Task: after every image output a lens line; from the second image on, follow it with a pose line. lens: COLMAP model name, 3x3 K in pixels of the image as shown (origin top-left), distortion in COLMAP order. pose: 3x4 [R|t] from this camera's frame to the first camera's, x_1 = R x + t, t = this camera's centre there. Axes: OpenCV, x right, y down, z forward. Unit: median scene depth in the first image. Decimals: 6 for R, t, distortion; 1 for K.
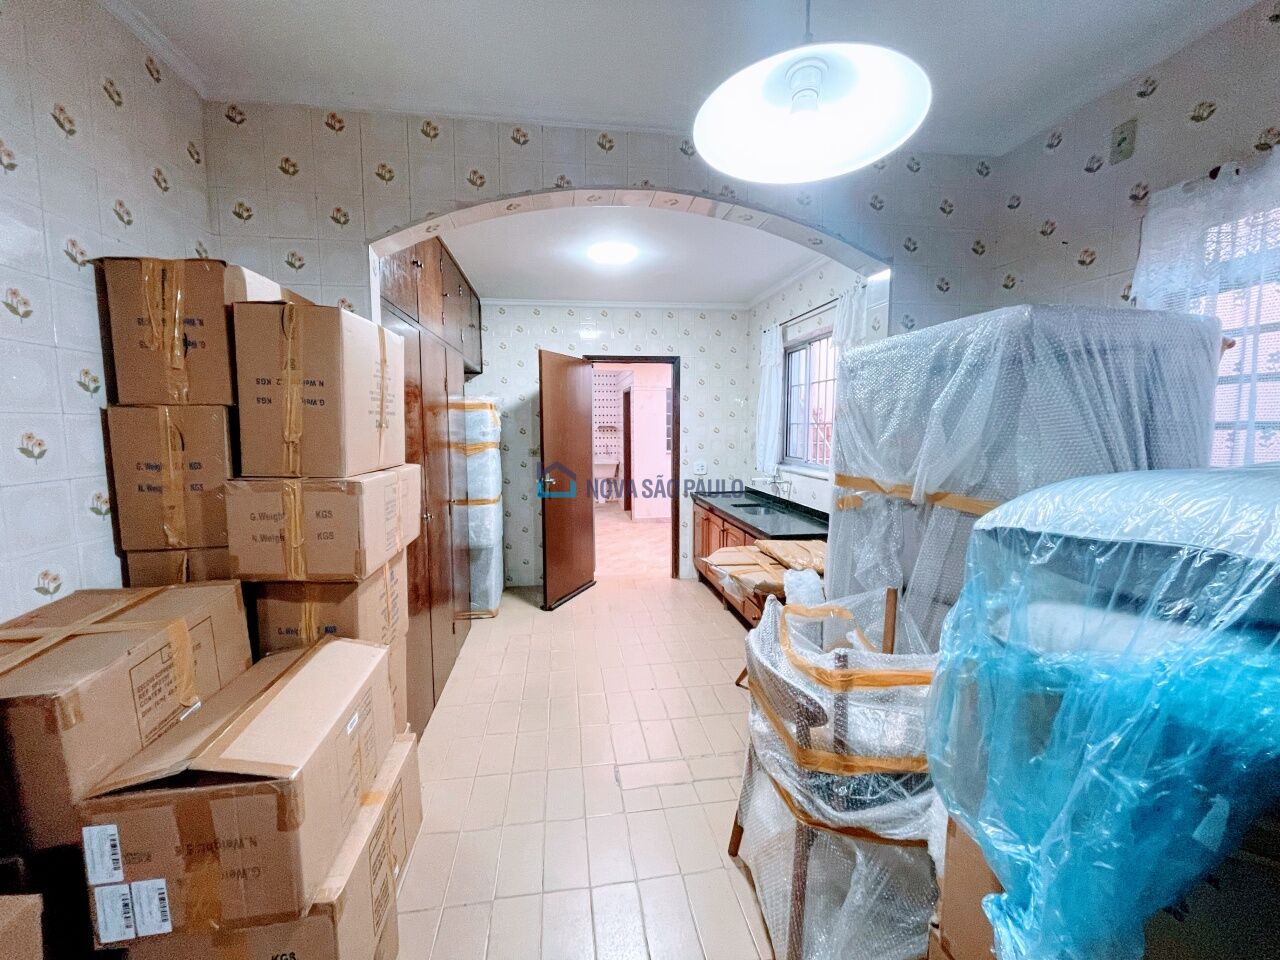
lens RADIAL K [[518.1, 0, 637.9], [0, 518.1, 478.2], [0, 0, 1]] dist [0.005315, 0.000025]
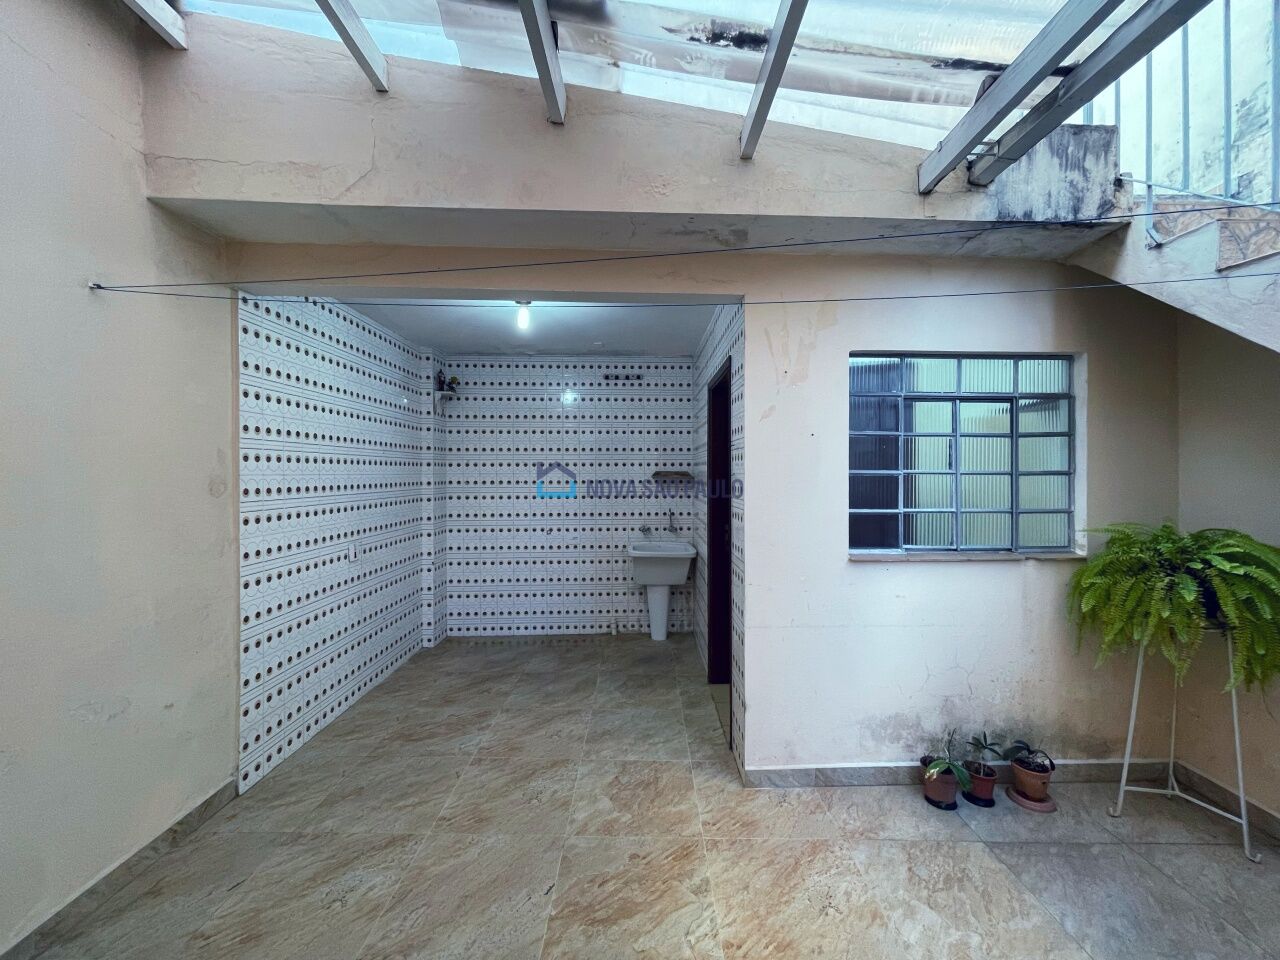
lens RADIAL K [[518.1, 0, 640.9], [0, 518.1, 476.8], [0, 0, 1]] dist [0.005315, 0.000025]
pose [[0.989054, 0.005392, -0.147458, -0.018667], [-0.019437, 0.995385, -0.093974, -0.052539], [0.146271, 0.095812, 0.984594, 0.543091]]
